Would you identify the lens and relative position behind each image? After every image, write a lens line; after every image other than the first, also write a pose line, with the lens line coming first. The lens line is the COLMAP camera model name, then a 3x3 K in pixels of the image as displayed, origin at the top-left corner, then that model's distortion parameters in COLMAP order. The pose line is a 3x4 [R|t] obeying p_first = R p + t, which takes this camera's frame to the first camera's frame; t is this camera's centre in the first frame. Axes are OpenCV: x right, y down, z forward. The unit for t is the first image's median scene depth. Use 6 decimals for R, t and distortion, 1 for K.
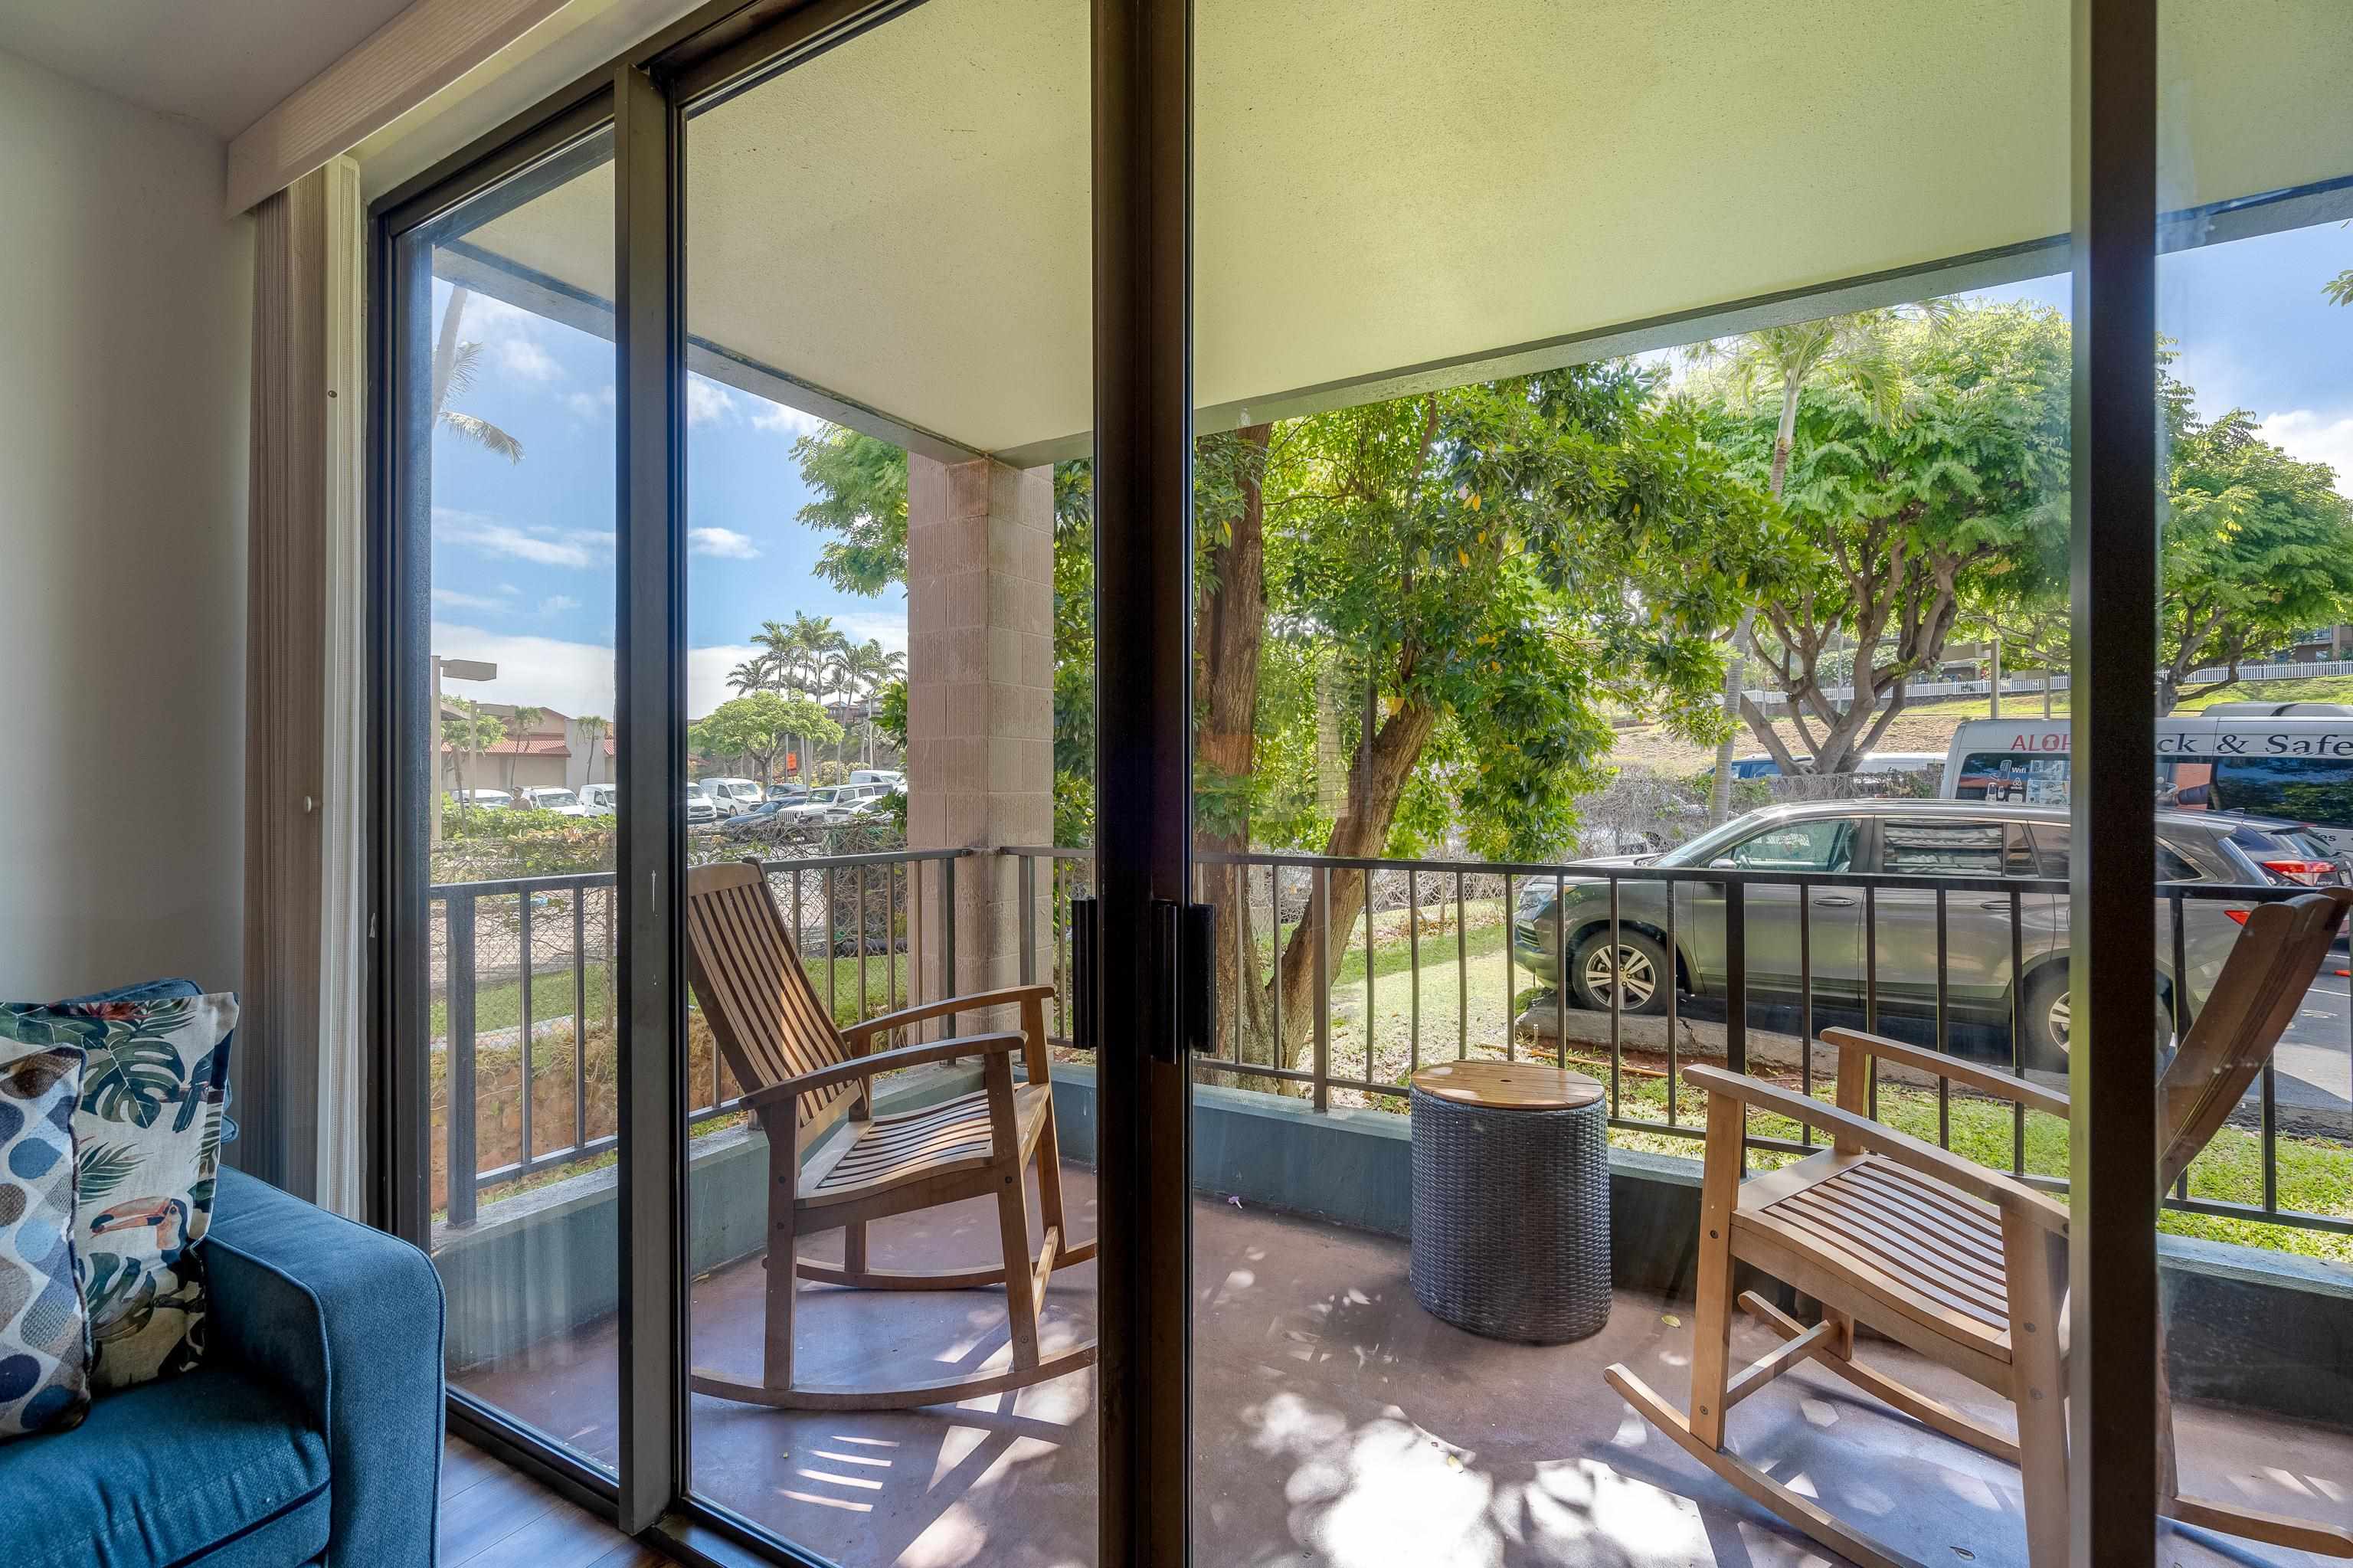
lens RADIAL K [[1075.4, 0, 1175.3], [0, 1075.4, 780.2], [0, 0, 1]] dist [-0.000924, -0.000057]
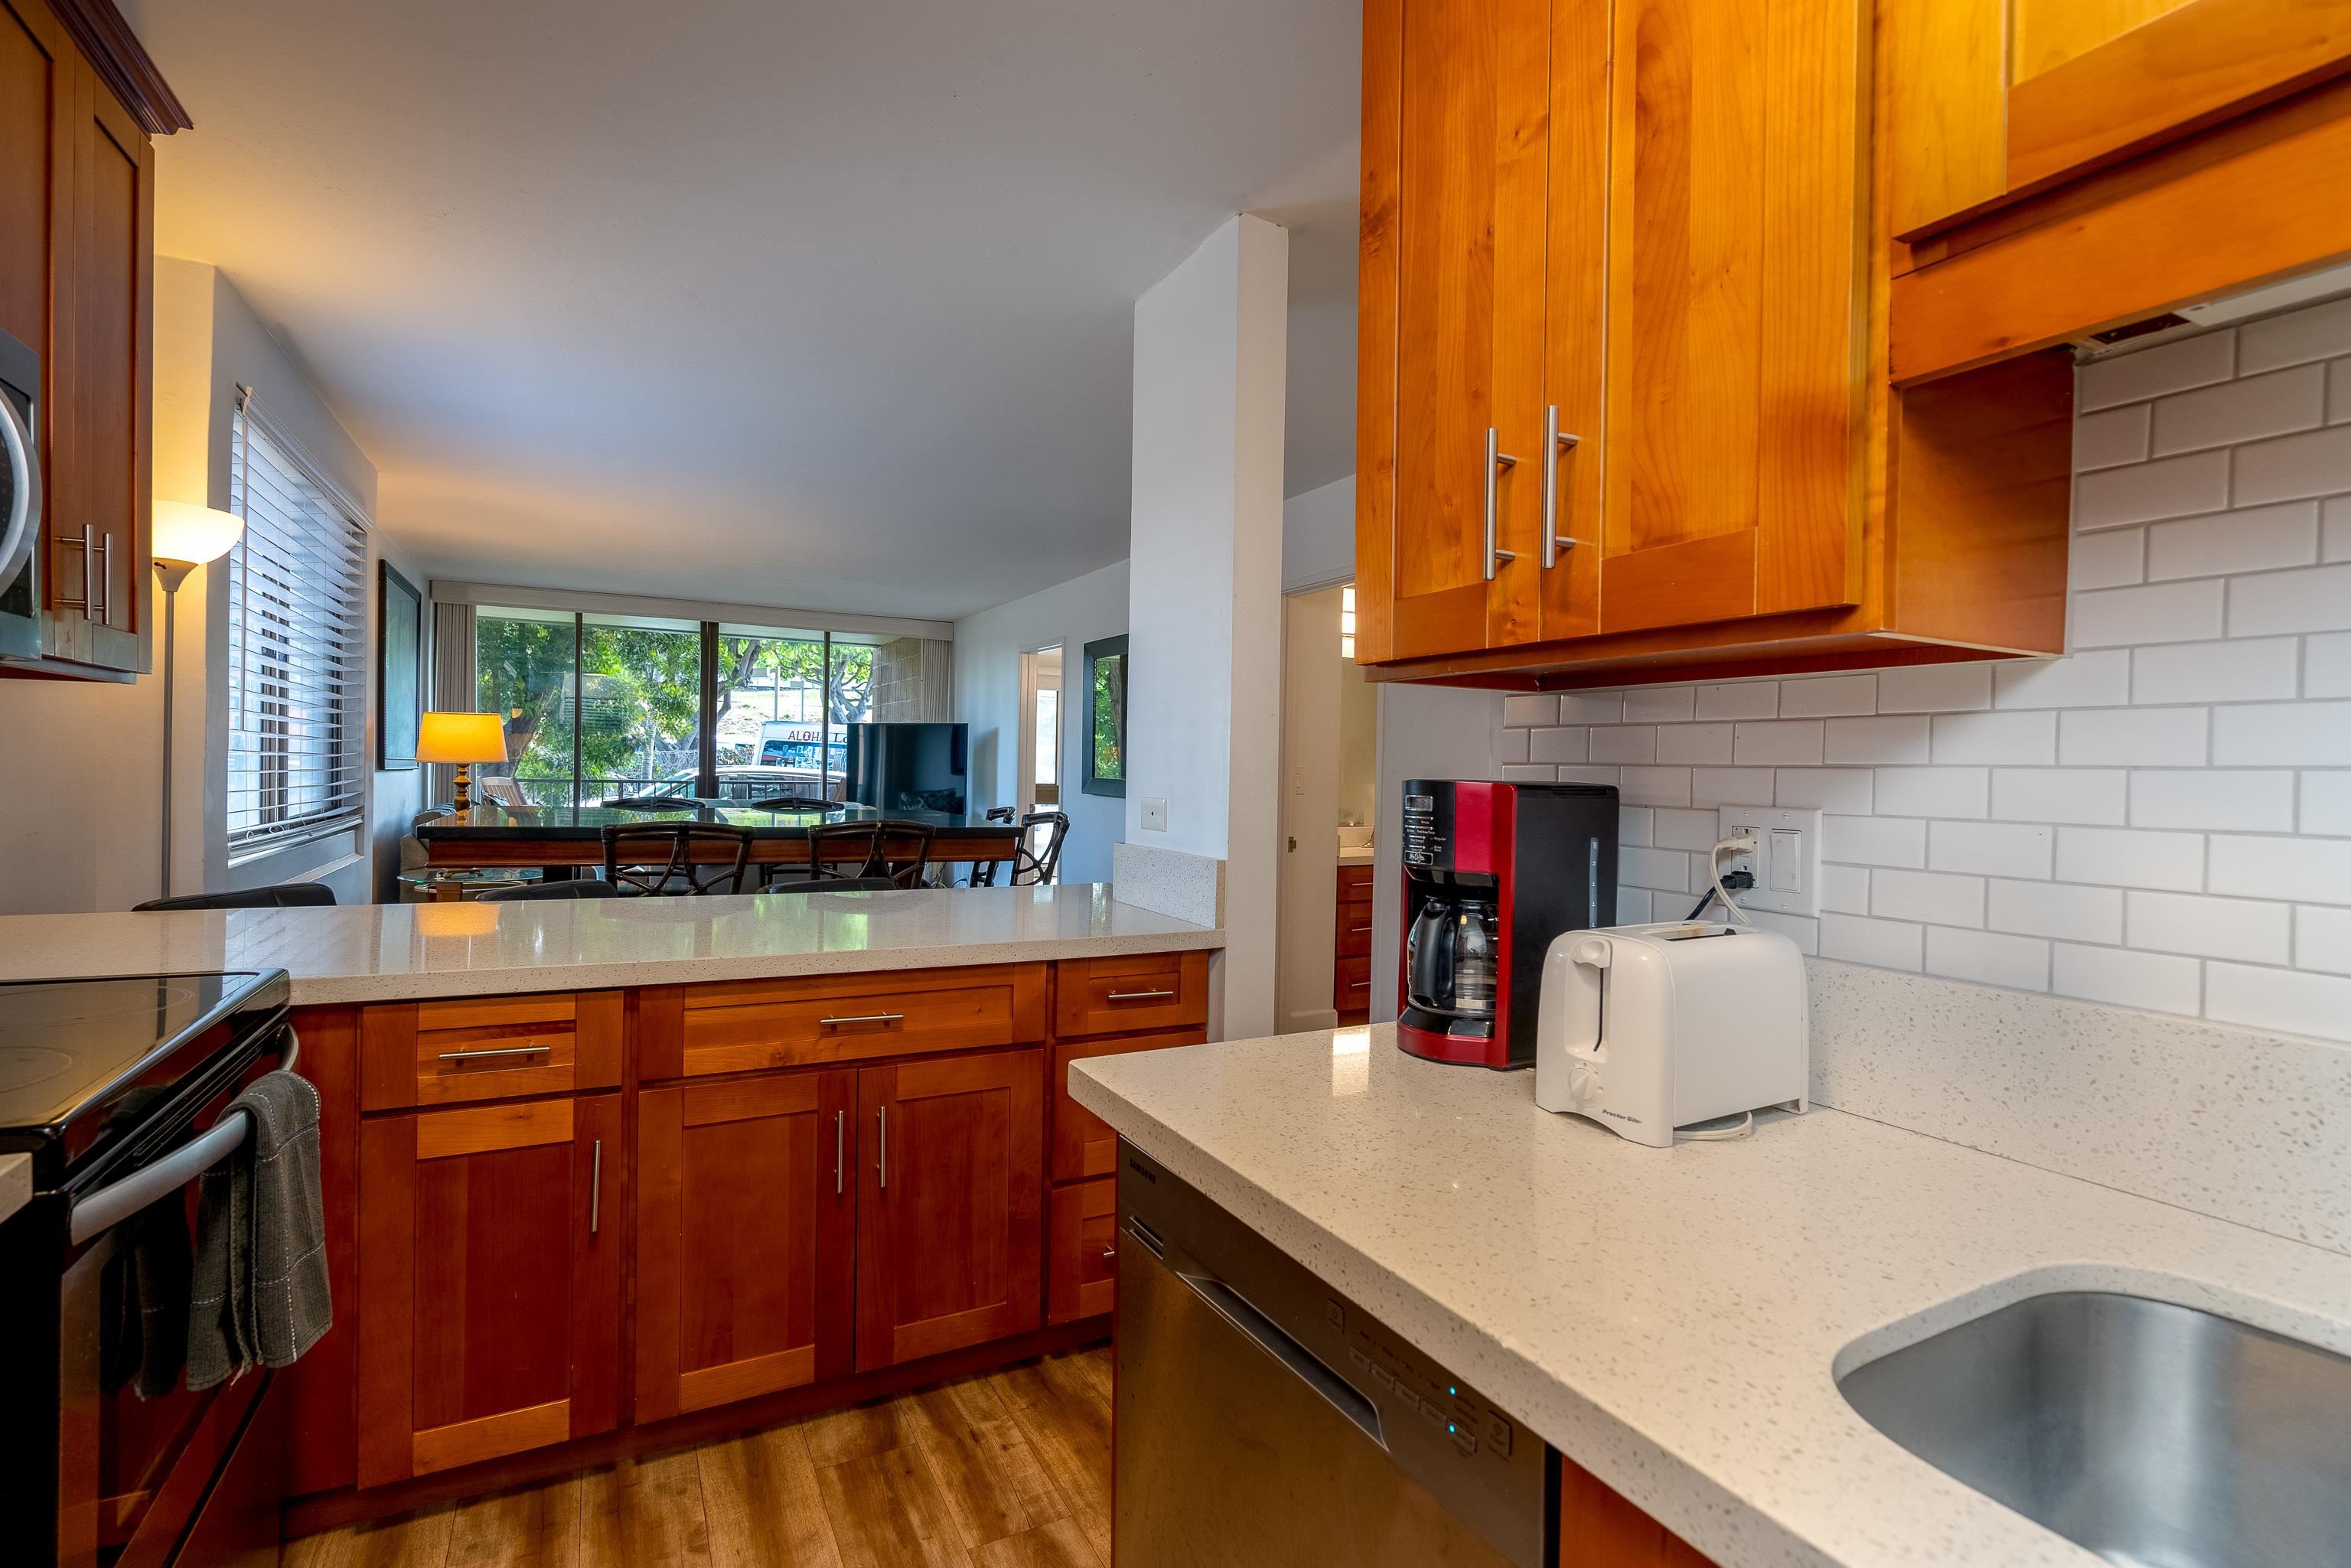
lens RADIAL K [[1074.4, 0, 1175.2], [0, 1074.4, 776.4], [0, 0, 1]] dist [-0.000924, -0.000057]
pose [[0.527494, 0.004315, 0.849548, -0.448293], [-0.021033, 0.999747, 0.007983, 0.008257], [-0.849298, -0.022080, 0.527451, -0.556663]]
